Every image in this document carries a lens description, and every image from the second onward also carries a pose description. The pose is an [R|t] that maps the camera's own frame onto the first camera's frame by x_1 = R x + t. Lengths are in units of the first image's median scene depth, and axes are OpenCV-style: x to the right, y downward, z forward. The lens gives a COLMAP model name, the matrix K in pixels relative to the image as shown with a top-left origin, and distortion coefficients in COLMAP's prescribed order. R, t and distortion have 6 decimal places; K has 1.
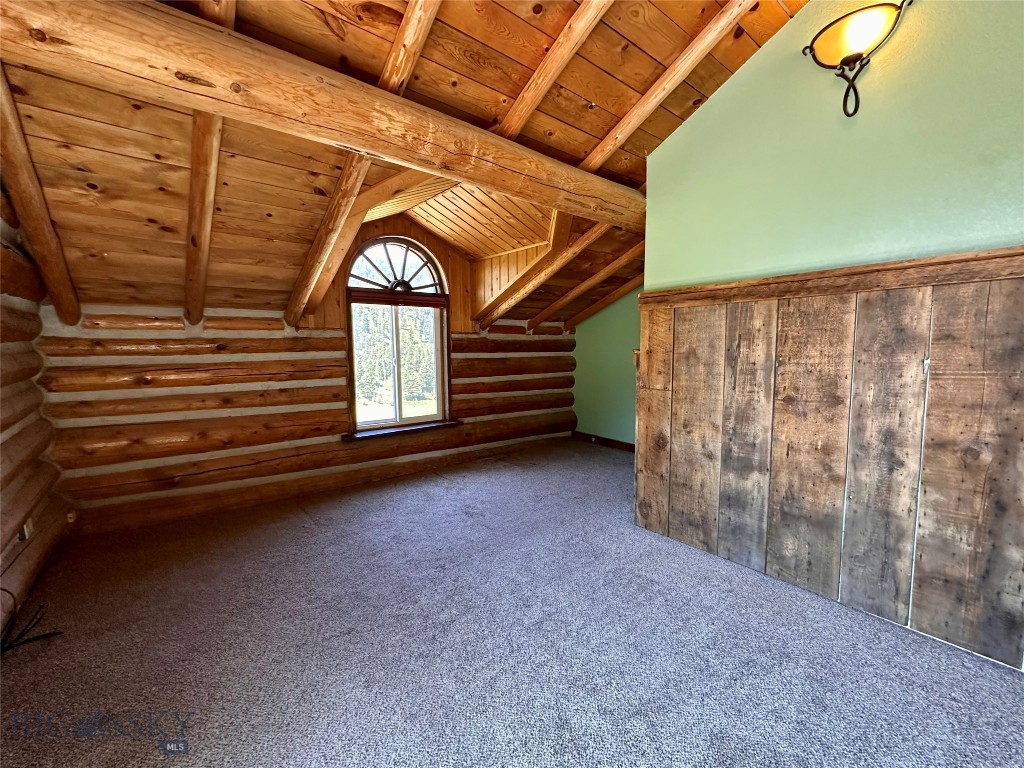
lens RADIAL K [[413.9, 0, 512.0], [0, 413.9, 384.0], [0, 0, 1]] dist [0.000320, 0.000131]
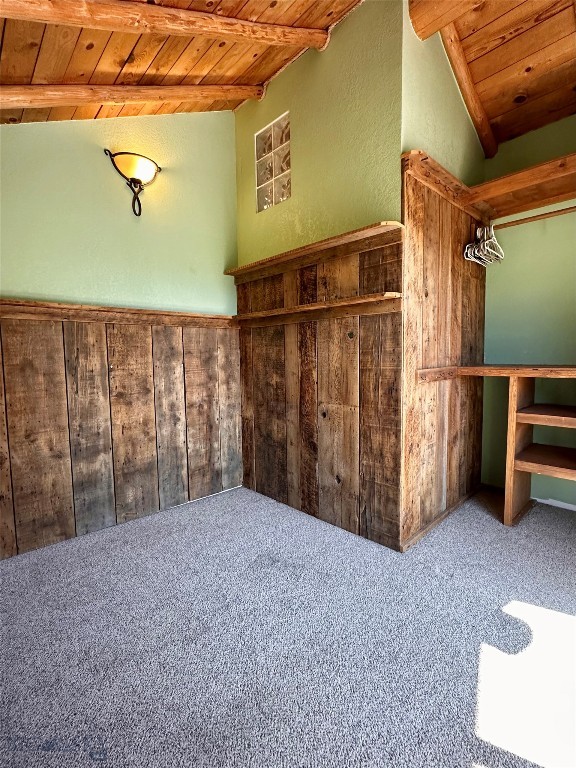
lens RADIAL K [[335.3, 0, 288.0], [0, 335.3, 384.0], [0, 0, 1]] dist [-0.001682, -0.000063]
pose [[-0.024185, -0.081554, 0.996375, -0.482111], [0.096916, 0.991781, 0.083530, -0.038709], [-0.994999, 0.098585, -0.016082, 0.428370]]
